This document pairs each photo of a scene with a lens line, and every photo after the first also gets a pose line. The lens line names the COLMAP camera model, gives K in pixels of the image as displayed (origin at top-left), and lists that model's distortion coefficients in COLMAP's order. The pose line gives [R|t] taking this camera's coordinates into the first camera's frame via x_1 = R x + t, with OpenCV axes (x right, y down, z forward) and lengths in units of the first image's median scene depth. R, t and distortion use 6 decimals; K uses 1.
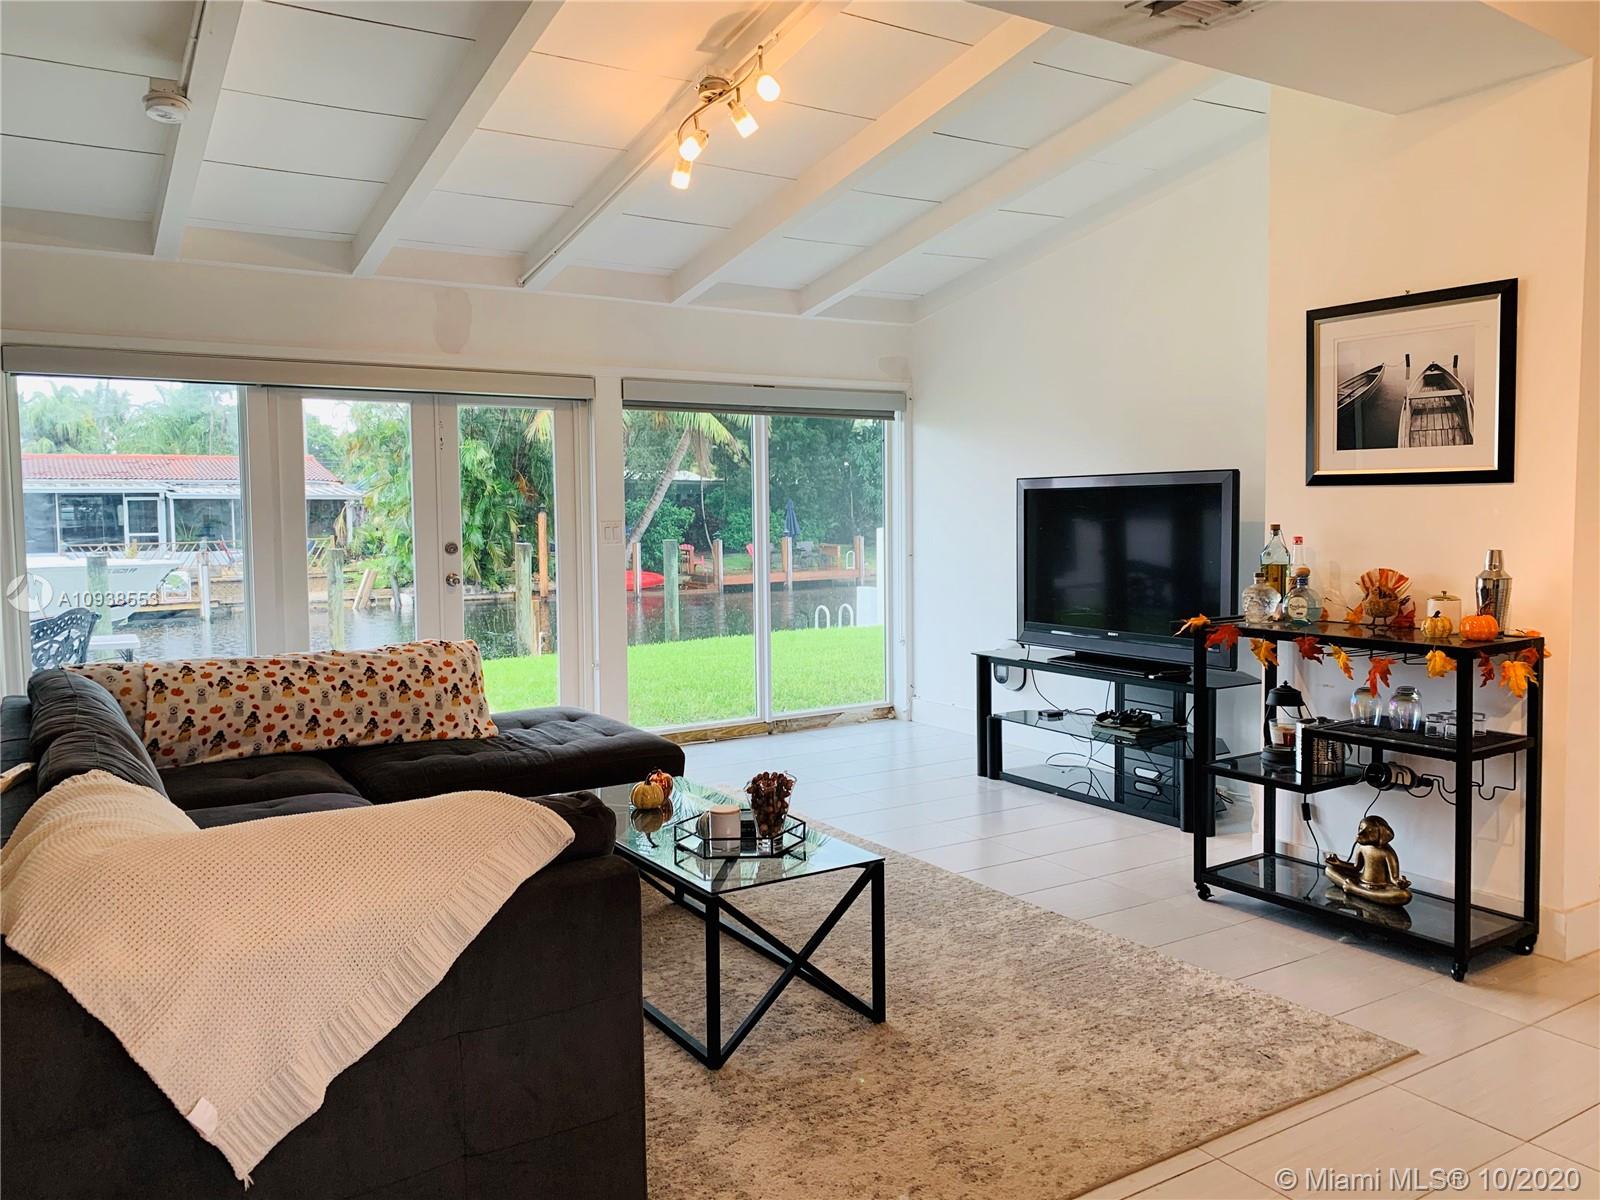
lens RADIAL K [[1218.4, 0, 806.7], [0, 1218.4, 590.3], [0, 0, 1]] dist [0.040196, -0.046836]
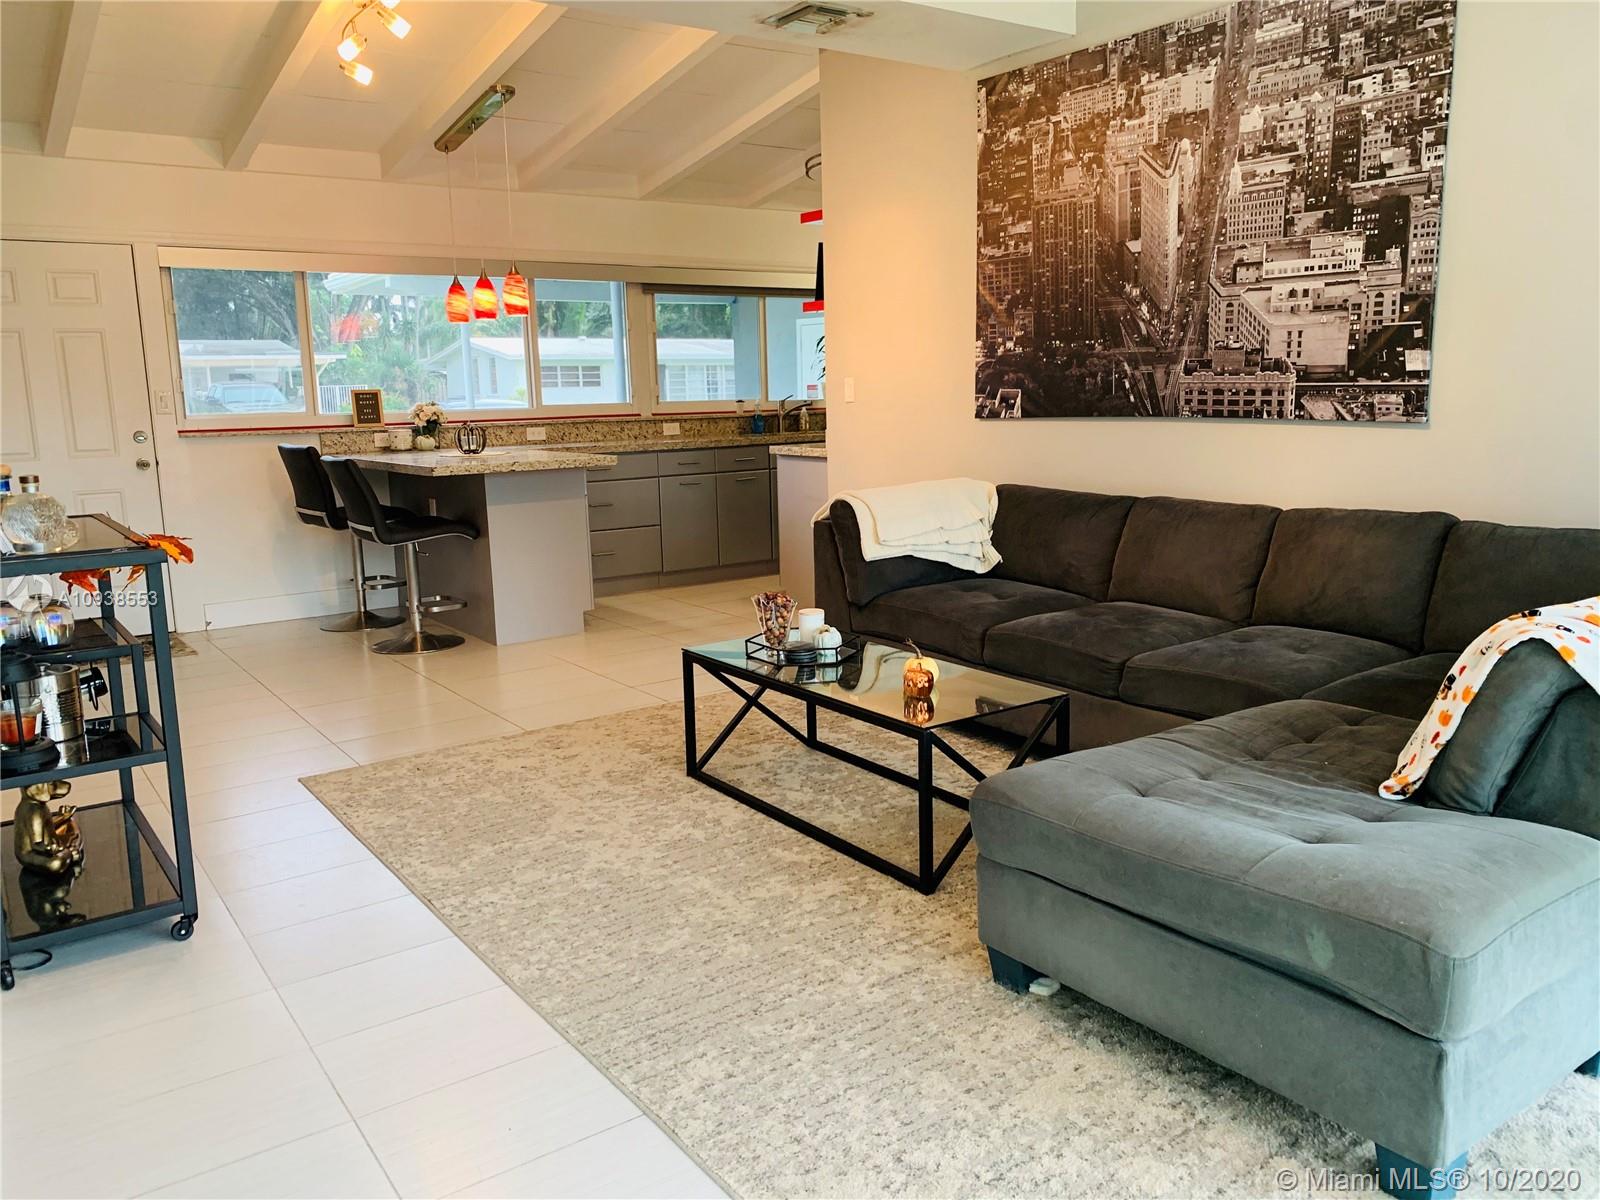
lens RADIAL K [[1218.4, 0, 811.9], [0, 1218.4, 589.5], [0, 0, 1]] dist [0.040196, -0.046836]
pose [[-0.997733, 0.042955, -0.051812, -0.005323], [0.029266, 0.970151, 0.240730, -0.102960], [0.060606, 0.238668, -0.969208, 1.729528]]
